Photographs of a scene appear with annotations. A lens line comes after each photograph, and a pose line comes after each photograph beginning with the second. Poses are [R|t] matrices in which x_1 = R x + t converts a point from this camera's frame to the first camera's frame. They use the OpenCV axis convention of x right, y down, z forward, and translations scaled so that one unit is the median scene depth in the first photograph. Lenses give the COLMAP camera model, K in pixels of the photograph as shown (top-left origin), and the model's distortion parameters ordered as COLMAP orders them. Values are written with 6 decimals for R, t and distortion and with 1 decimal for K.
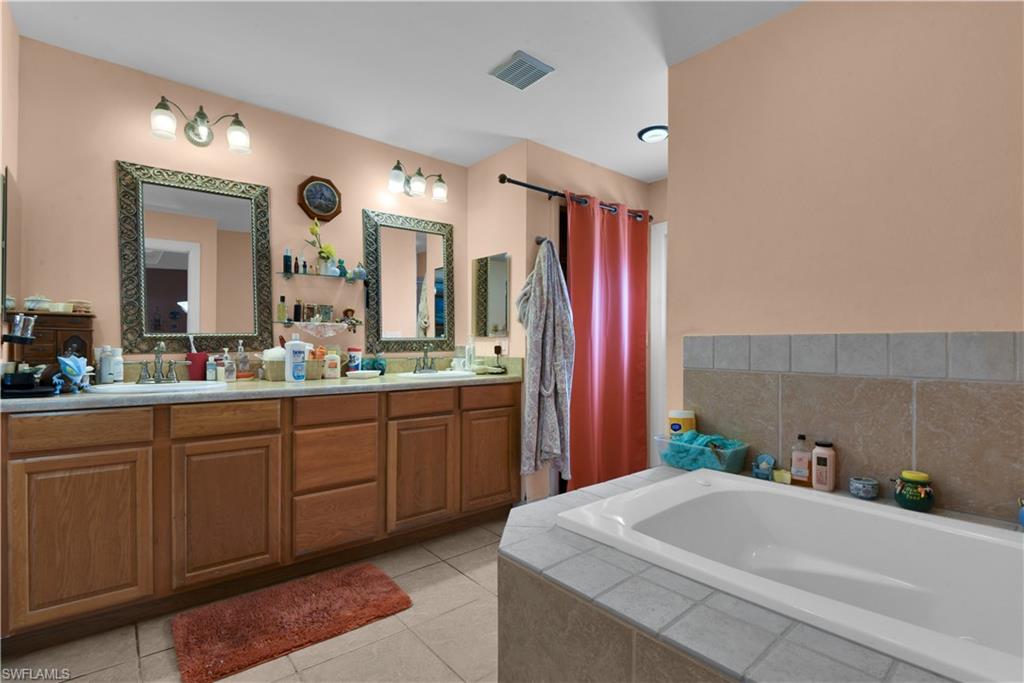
lens RADIAL K [[476.2, 0, 511.8], [0, 476.2, 344.7], [0, 0, 1]] dist [-0.002720, -0.009279]
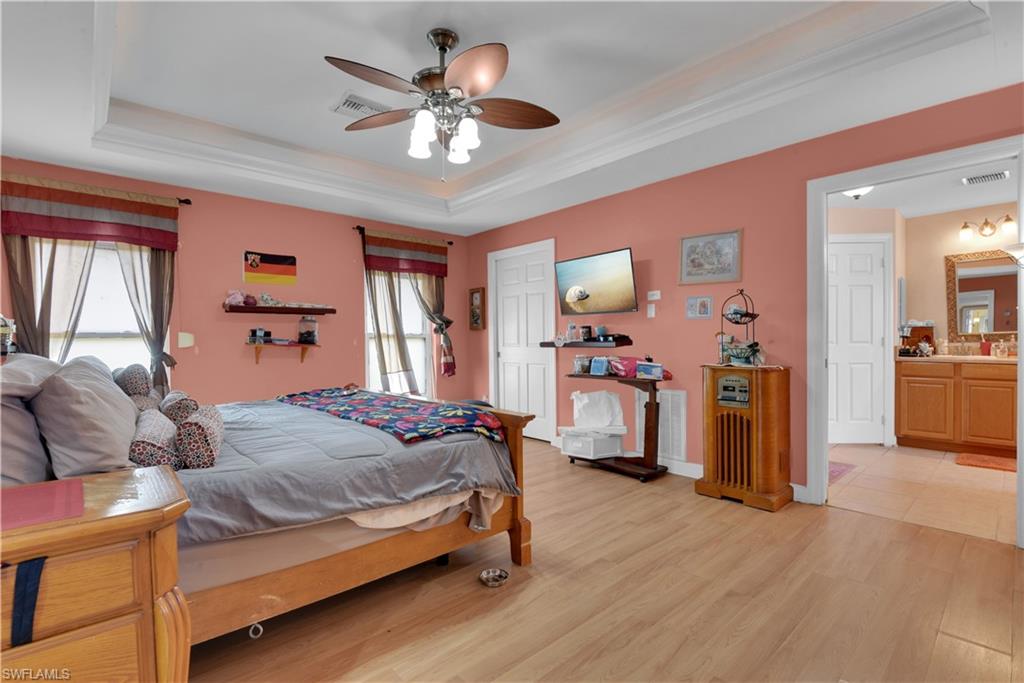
lens RADIAL K [[476.2, 0, 511.8], [0, 476.2, 344.7], [0, 0, 1]] dist [-0.002720, -0.009279]
pose [[0.049256, 0.010263, -0.998733, 1.399153], [0.013888, 0.999843, 0.010960, -0.024446], [0.998690, -0.014410, 0.049106, -1.256712]]
